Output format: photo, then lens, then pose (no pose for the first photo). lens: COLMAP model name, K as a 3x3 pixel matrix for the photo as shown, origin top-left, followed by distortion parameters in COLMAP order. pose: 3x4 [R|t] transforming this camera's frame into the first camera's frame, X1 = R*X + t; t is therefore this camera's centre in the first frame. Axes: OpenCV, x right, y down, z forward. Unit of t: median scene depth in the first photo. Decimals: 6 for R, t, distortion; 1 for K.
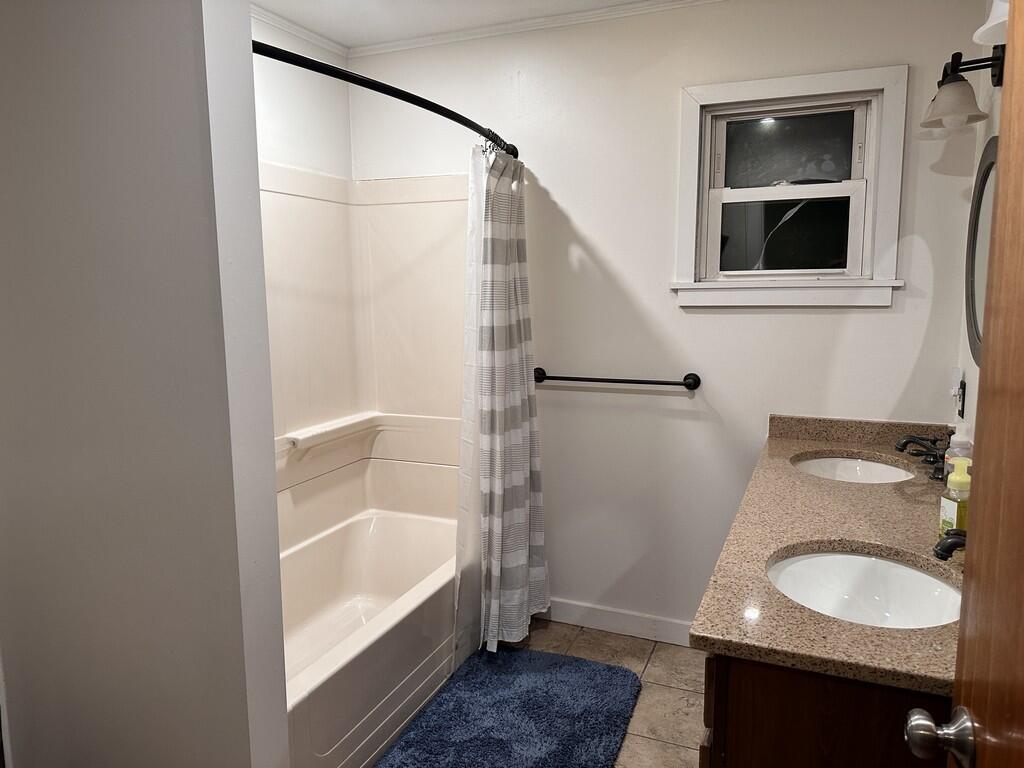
lens RADIAL K [[722.6, 0, 511.4], [0, 722.6, 384.0], [0, 0, 1]] dist [0.028975, 0.000186]
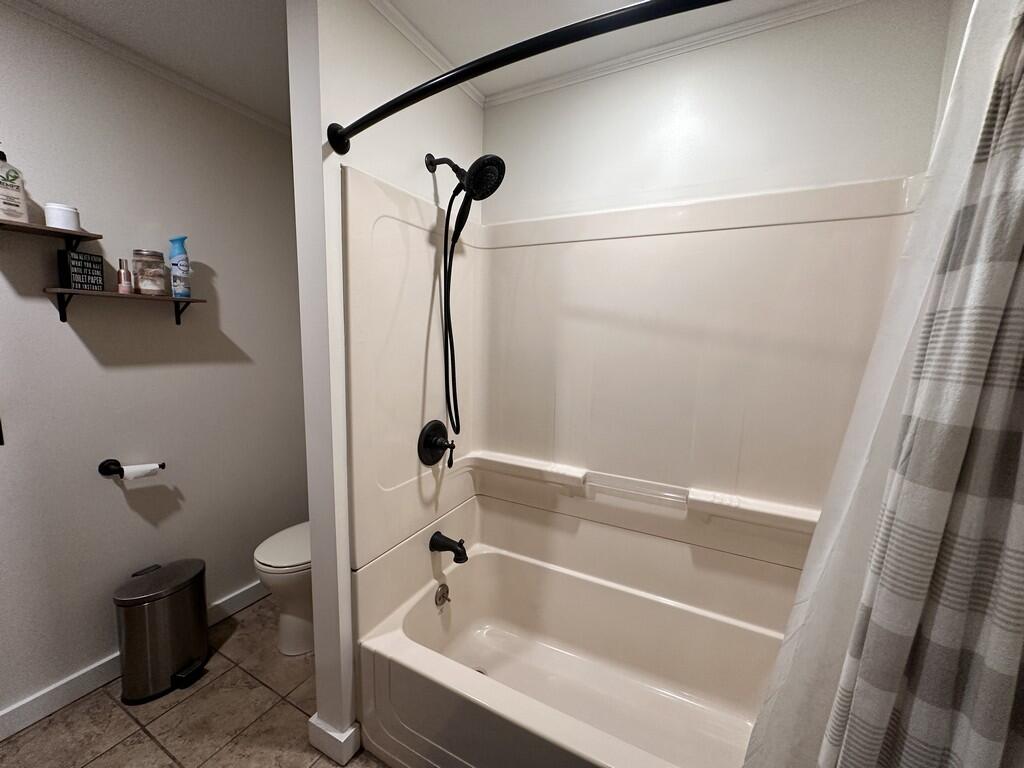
lens RADIAL K [[410.0, 0, 513.3], [0, 410.0, 383.8], [0, 0, 1]] dist [-0.002357, -0.000368]
pose [[-0.077113, 0.125758, -0.989059, 0.209335], [-0.162011, 0.977248, 0.136887, -0.094539], [0.983771, 0.170794, -0.054985, 0.748720]]
